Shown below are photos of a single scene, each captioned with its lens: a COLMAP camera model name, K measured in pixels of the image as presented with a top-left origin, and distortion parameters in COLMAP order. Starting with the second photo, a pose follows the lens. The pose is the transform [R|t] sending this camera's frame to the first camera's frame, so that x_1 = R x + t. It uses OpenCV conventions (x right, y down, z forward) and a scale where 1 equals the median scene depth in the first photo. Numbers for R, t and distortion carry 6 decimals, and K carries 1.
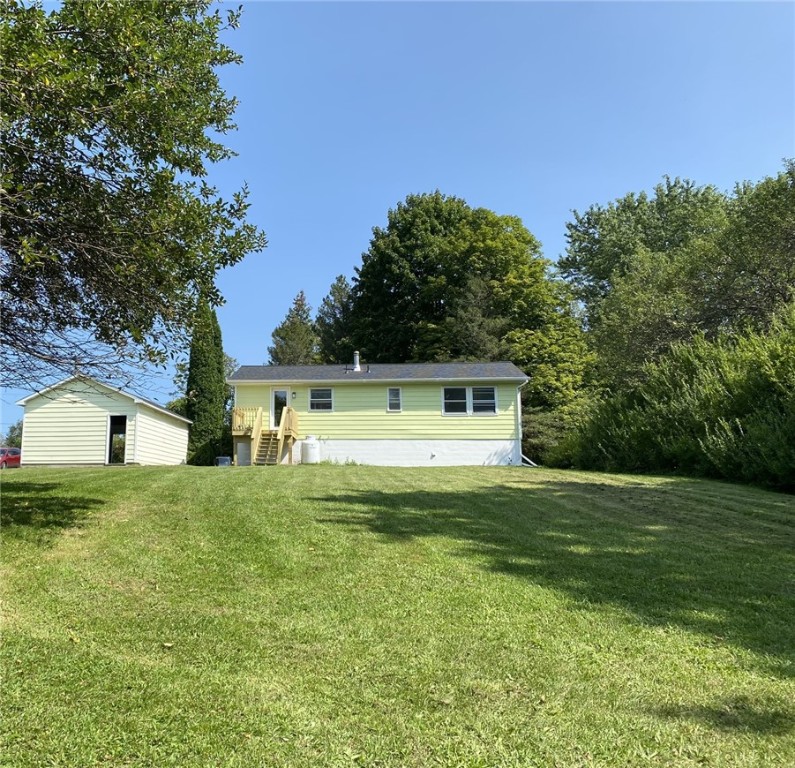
lens RADIAL K [[701.2, 0, 397.5], [0, 701.2, 384.0], [0, 0, 1]] dist [0.001088, 0.000422]
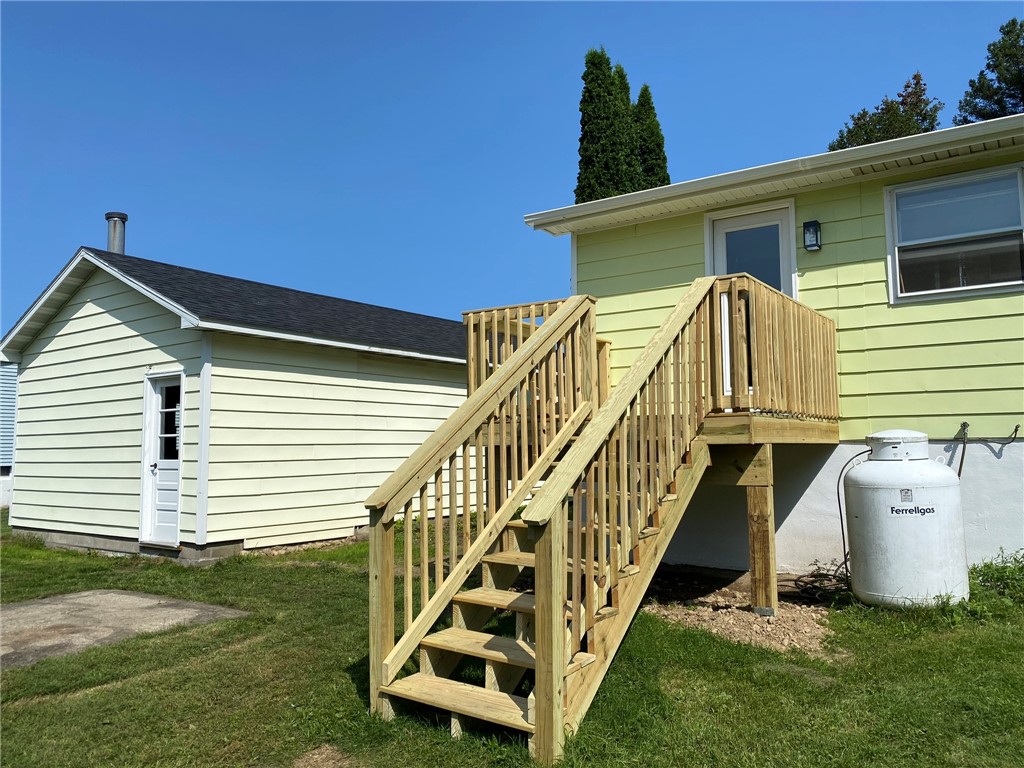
lens RADIAL K [[775.0, 0, 512.6], [0, 775.0, 372.5], [0, 0, 1]] dist [0.035399, -0.032048]
pose [[0.790823, -0.052212, -0.609813, -0.066148], [0.091889, 0.995190, 0.033957, 0.035473], [0.605107, -0.082889, 0.791817, 0.648308]]
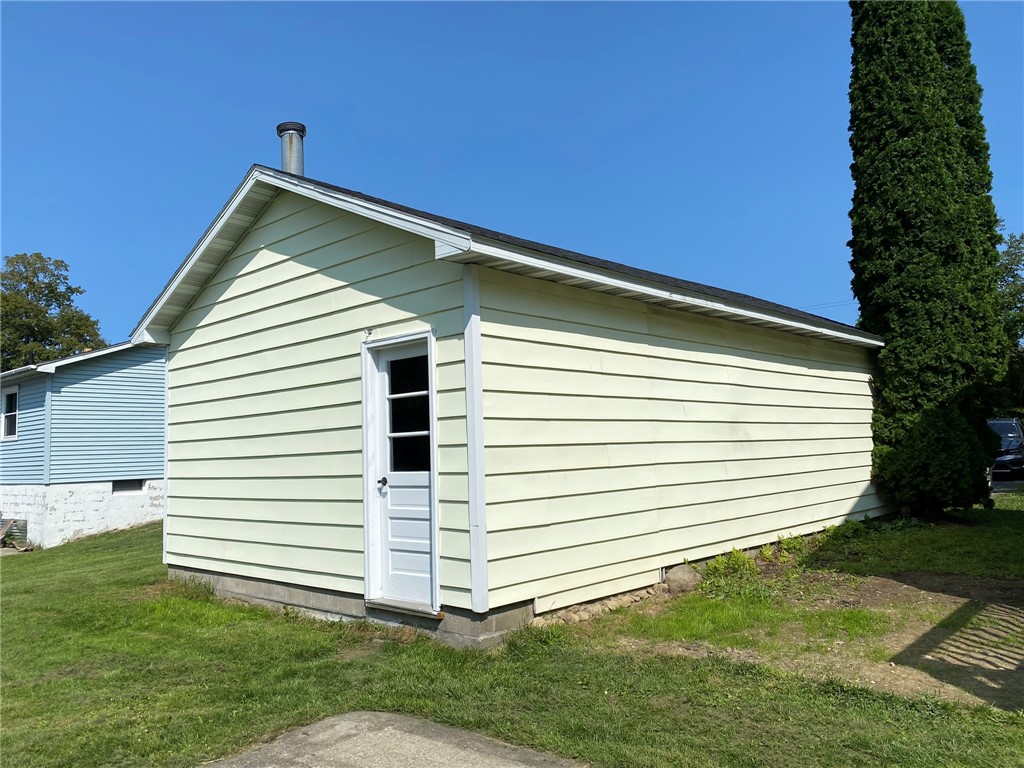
lens RADIAL K [[779.3, 0, 510.4], [0, 779.3, 375.4], [0, 0, 1]] dist [0.120238, -0.175811]
pose [[0.709372, -0.073993, -0.700940, -0.179954], [0.130608, 0.991051, 0.027562, 0.040282], [0.692628, -0.111100, 0.712688, 0.679635]]
